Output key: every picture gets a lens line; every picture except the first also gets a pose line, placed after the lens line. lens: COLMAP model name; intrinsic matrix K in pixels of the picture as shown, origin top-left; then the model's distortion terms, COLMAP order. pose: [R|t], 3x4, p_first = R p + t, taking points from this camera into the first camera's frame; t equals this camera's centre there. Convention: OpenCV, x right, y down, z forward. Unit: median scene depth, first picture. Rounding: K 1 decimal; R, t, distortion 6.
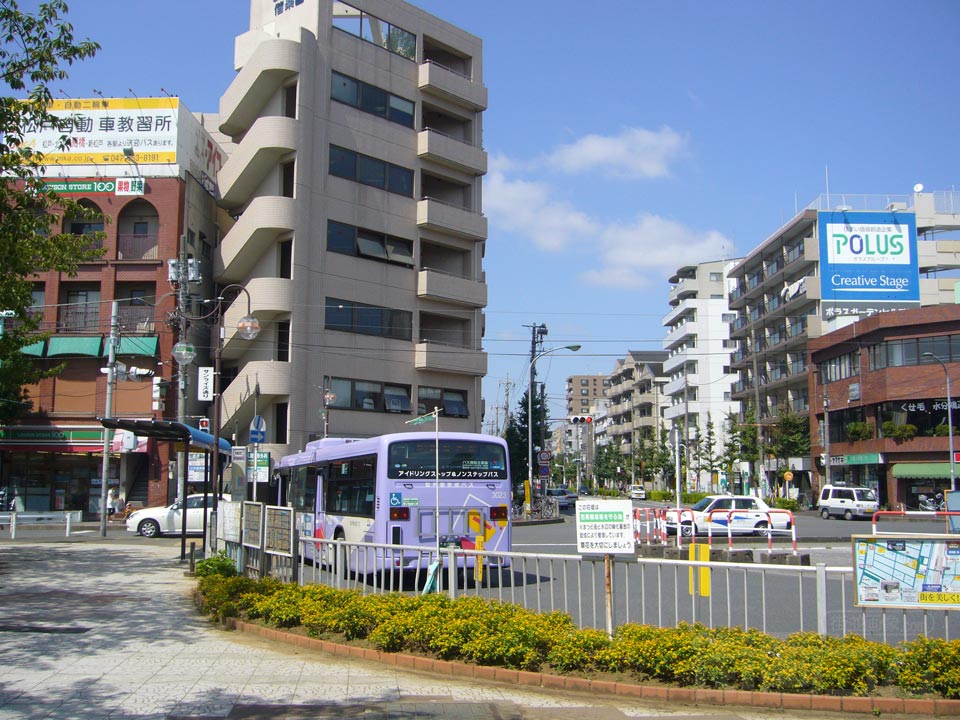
lens RADIAL K [[1026.4, 0, 481.2], [0, 1026.4, 359.1], [0, 0, 1]] dist [-0.073417, 0.000000]
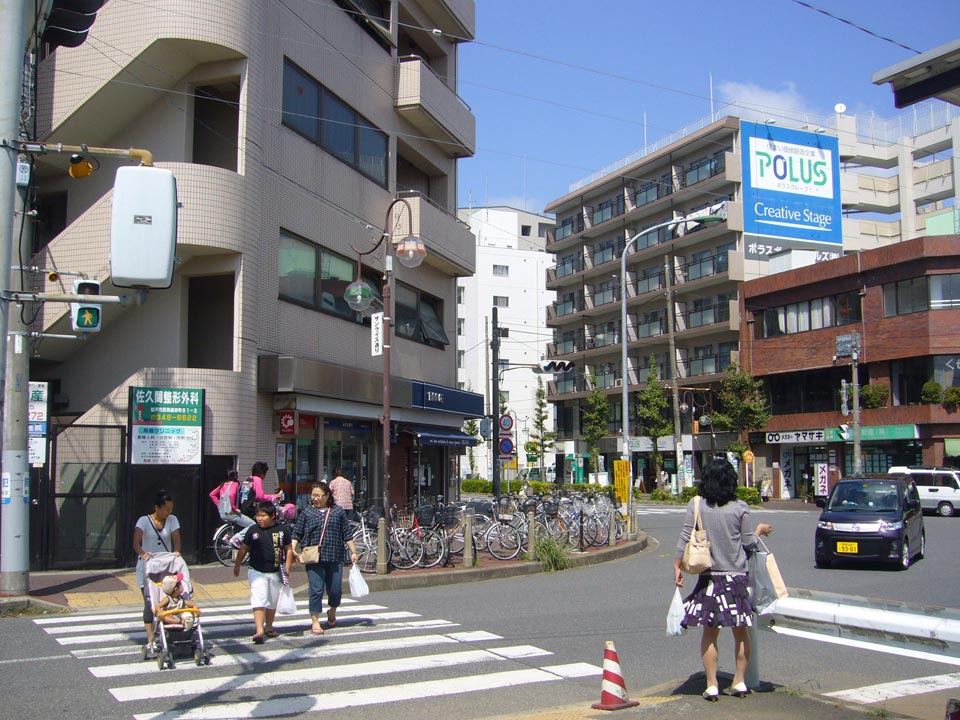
lens RADIAL K [[1026.4, 0, 477.5], [0, 1026.4, 361.3], [0, 0, 1]] dist [-0.073417, 0.000000]
pose [[0.912219, 0.036786, 0.408048, -0.167212], [-0.042635, 0.999077, 0.005245, 0.045195], [-0.407478, -0.022182, 0.912946, 0.365309]]
